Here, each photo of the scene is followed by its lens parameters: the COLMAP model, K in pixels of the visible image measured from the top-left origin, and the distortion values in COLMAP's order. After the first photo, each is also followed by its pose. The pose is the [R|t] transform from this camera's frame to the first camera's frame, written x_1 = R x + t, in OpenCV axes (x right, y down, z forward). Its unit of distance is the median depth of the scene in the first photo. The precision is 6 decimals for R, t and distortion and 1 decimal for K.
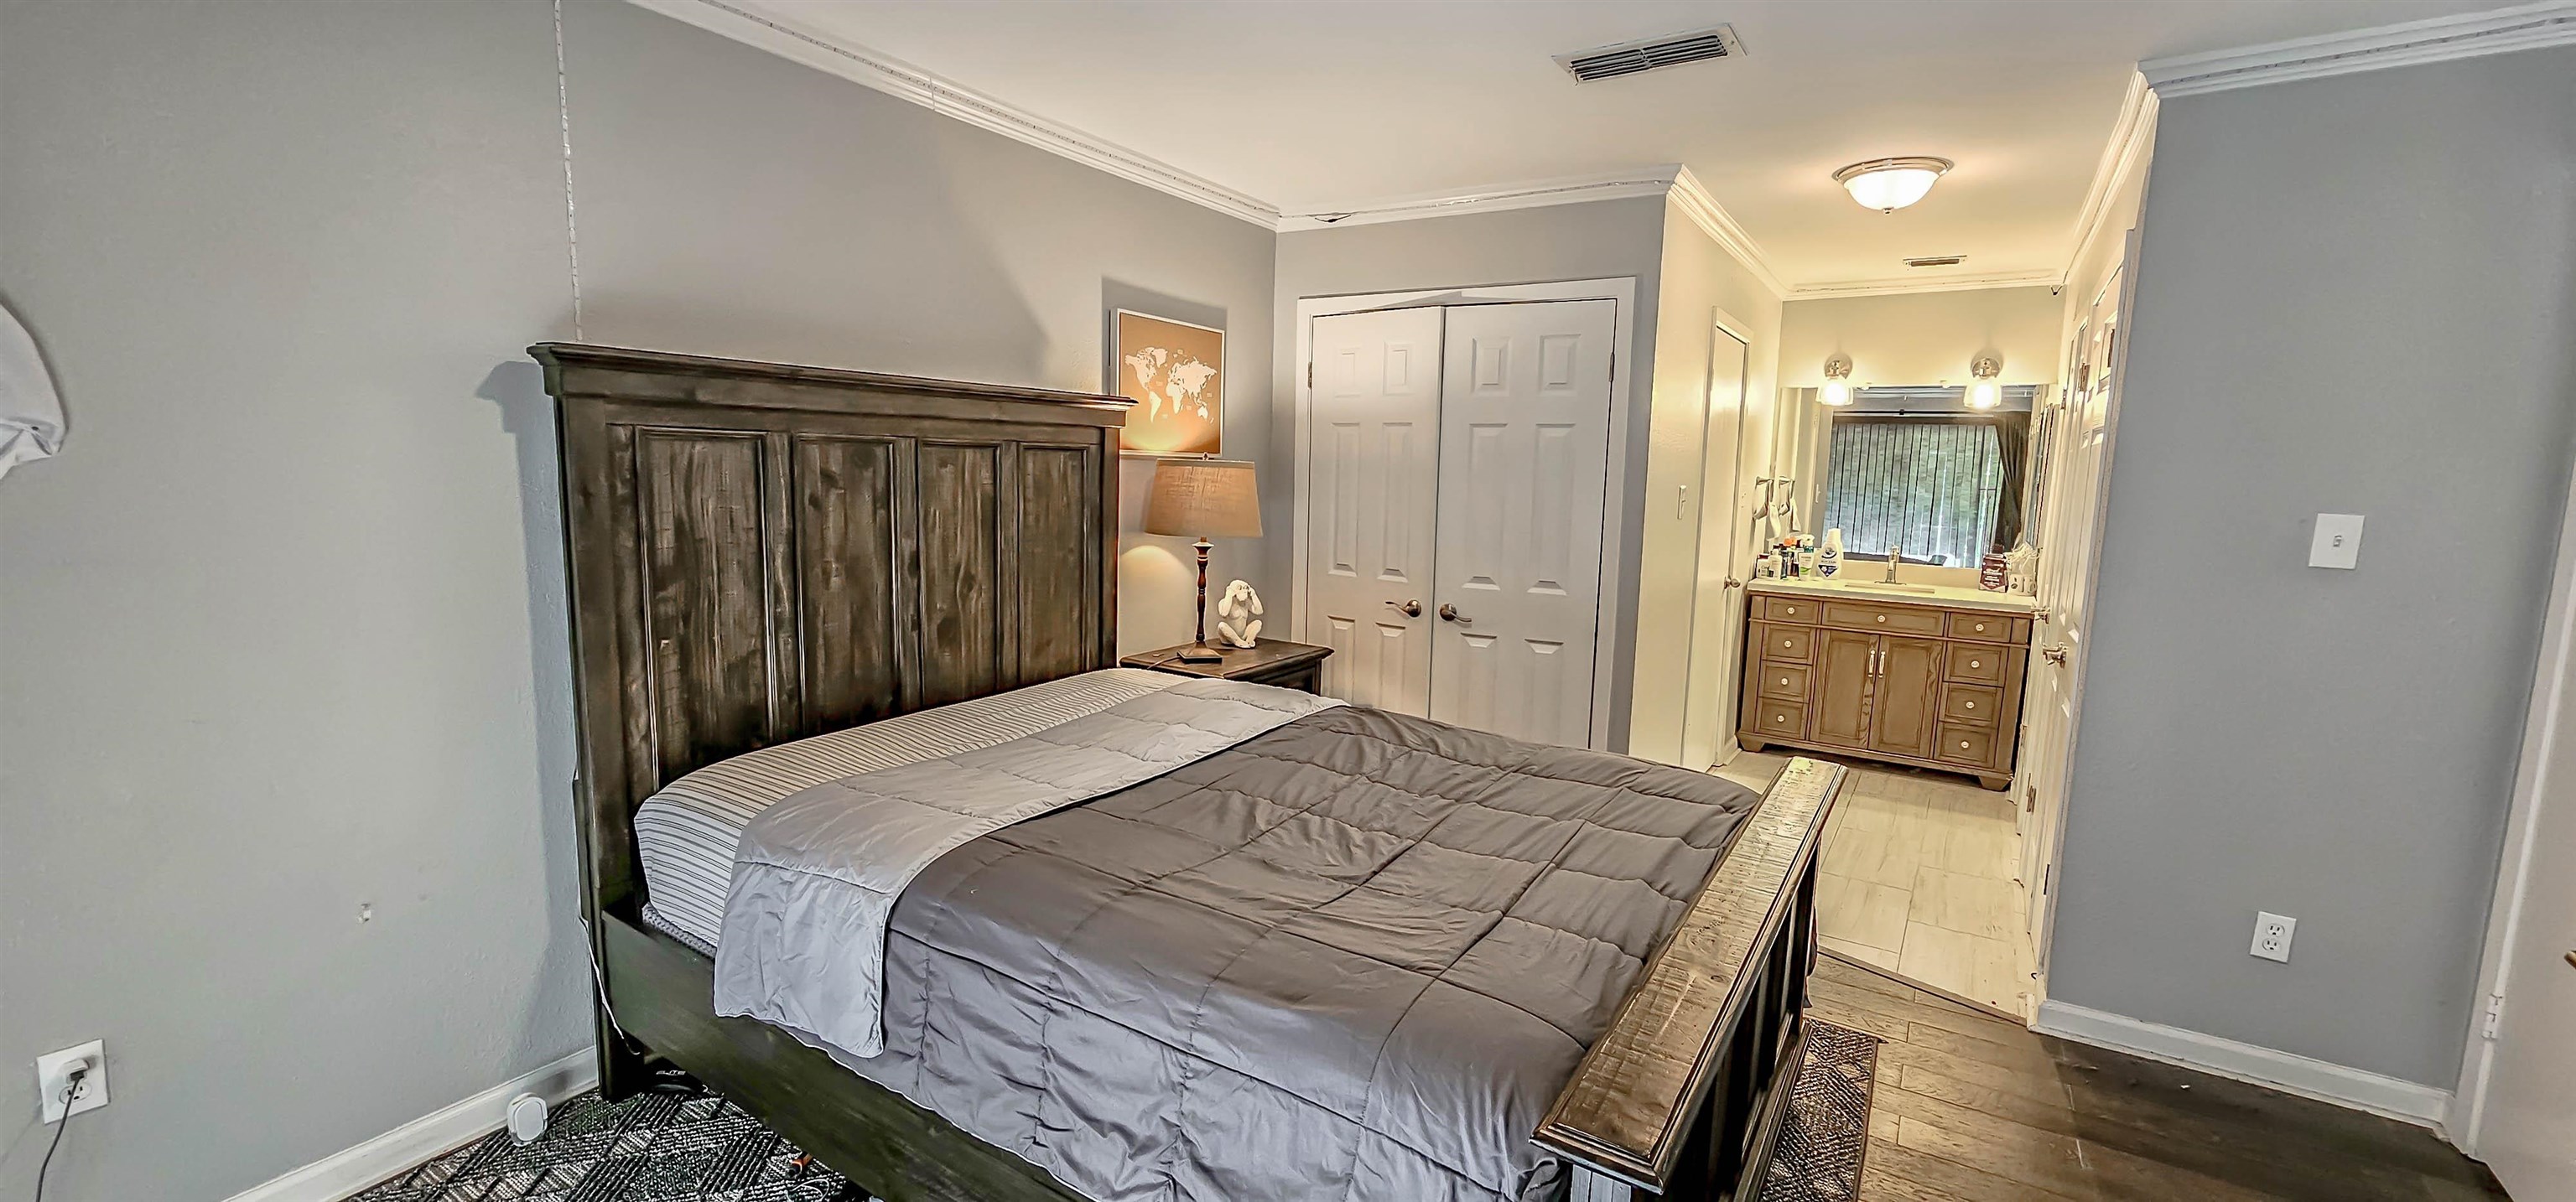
lens RADIAL K [[1046.0, 0, 1277.0], [0, 1046.0, 602.5], [0, 0, 1]] dist [-0.001473, -0.000145]
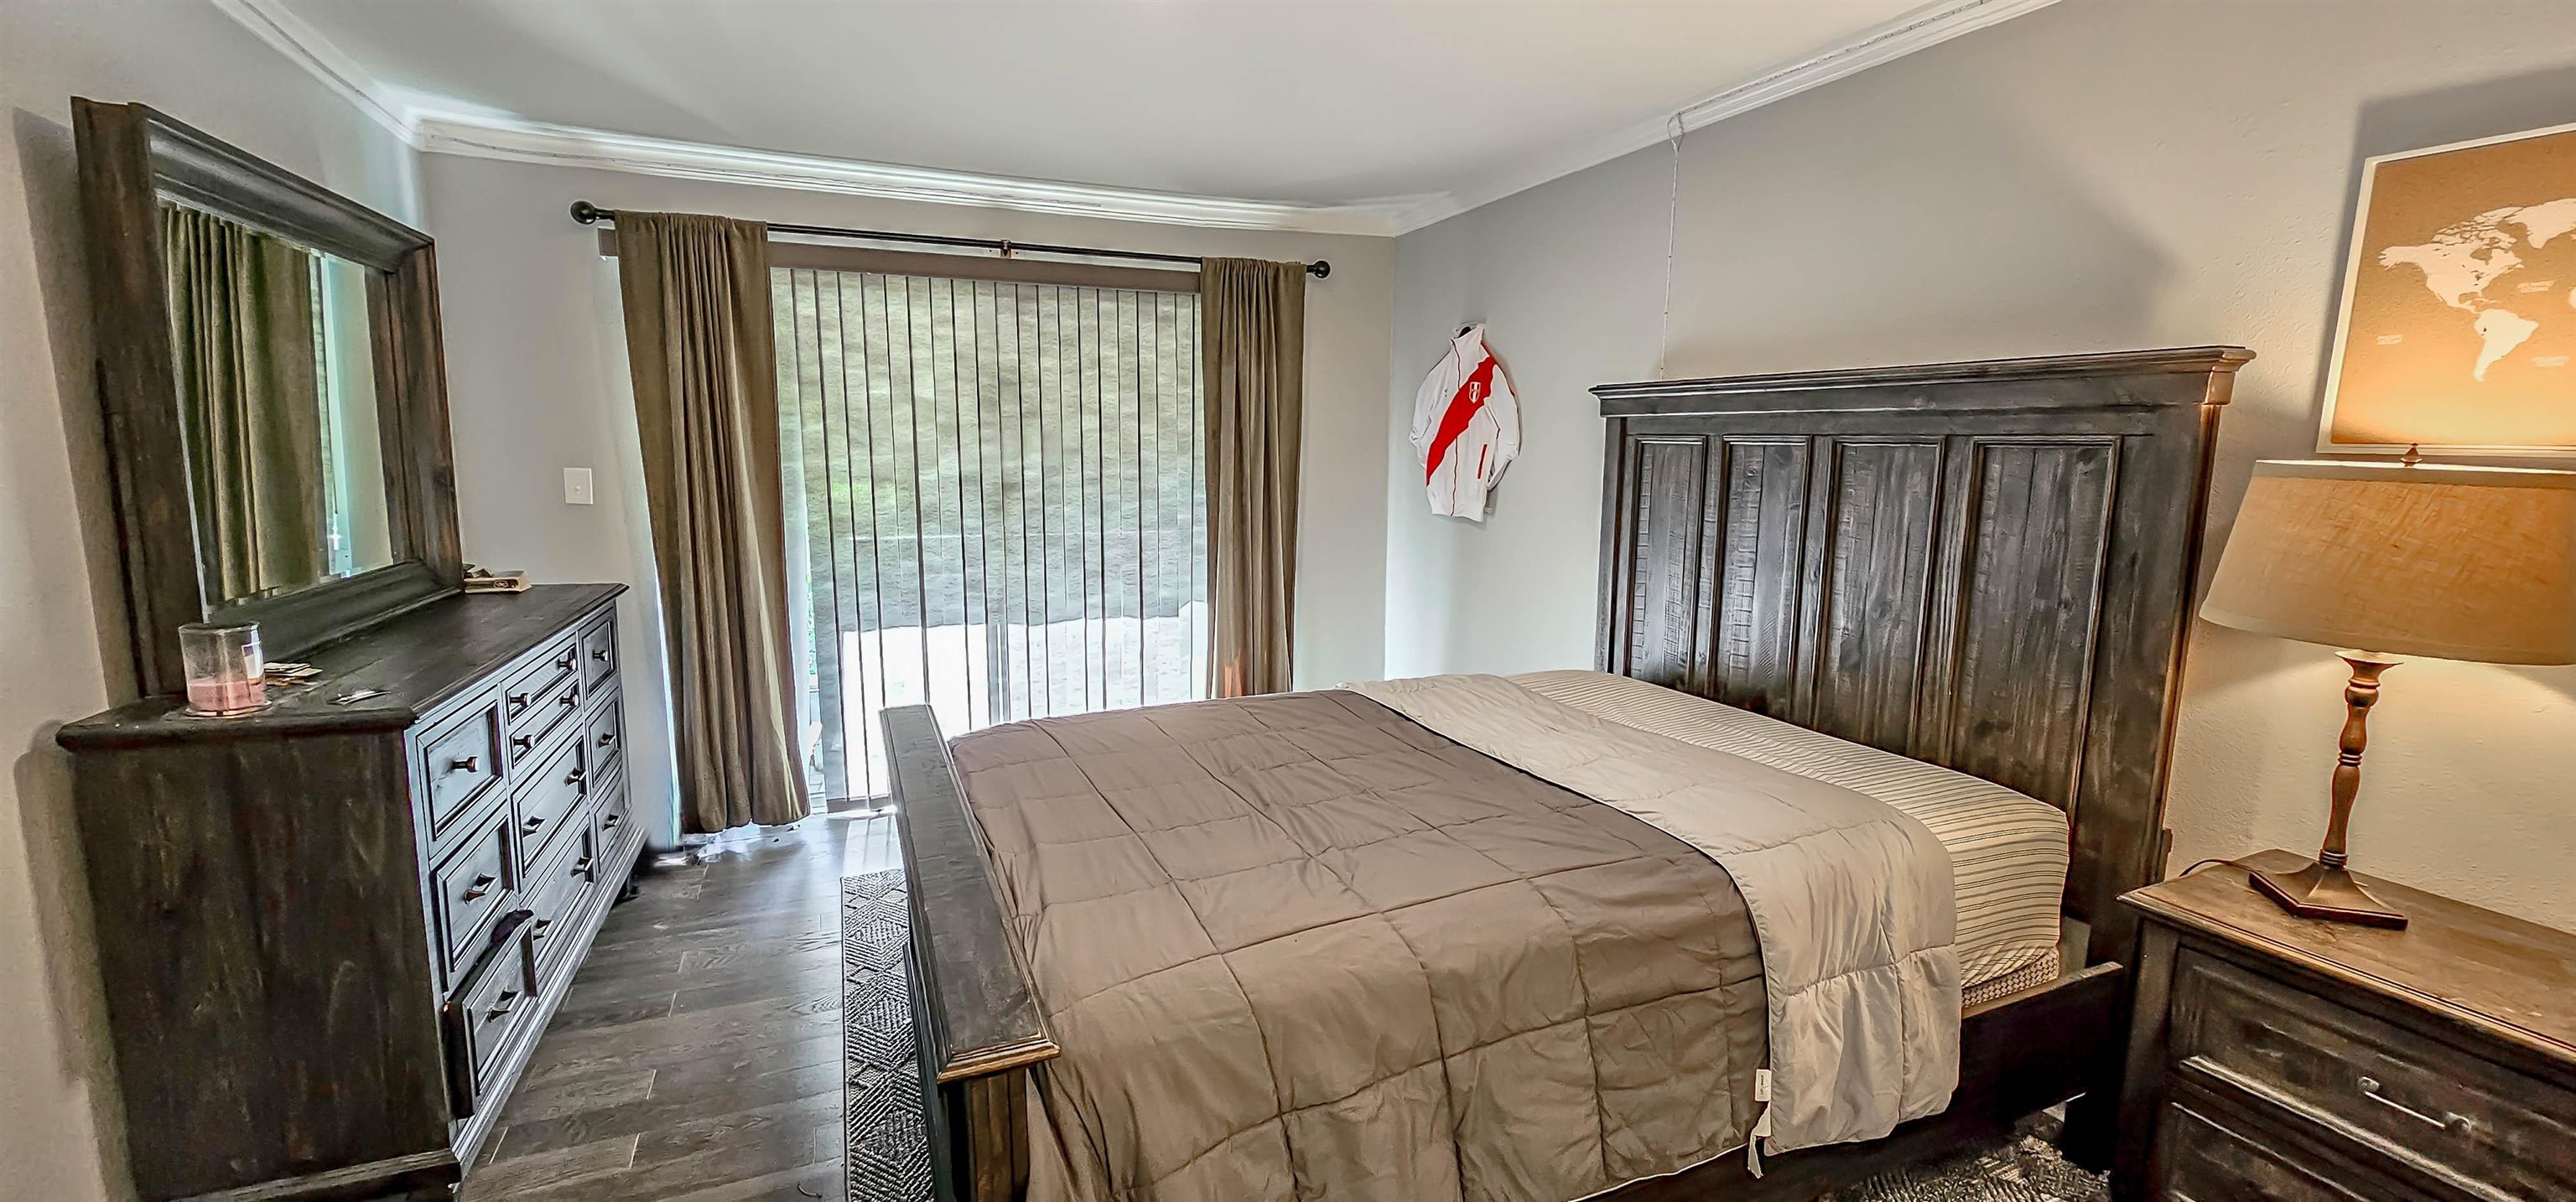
lens RADIAL K [[1063.0, 0, 1294.1], [0, 1063.0, 612.2], [0, 0, 1]] dist [0.000320, 0.000107]
pose [[-0.537968, 0.104727, -0.836435, 0.163414], [-0.130709, 0.969888, 0.205504, -0.031581], [0.832770, 0.219884, -0.508080, 0.252974]]
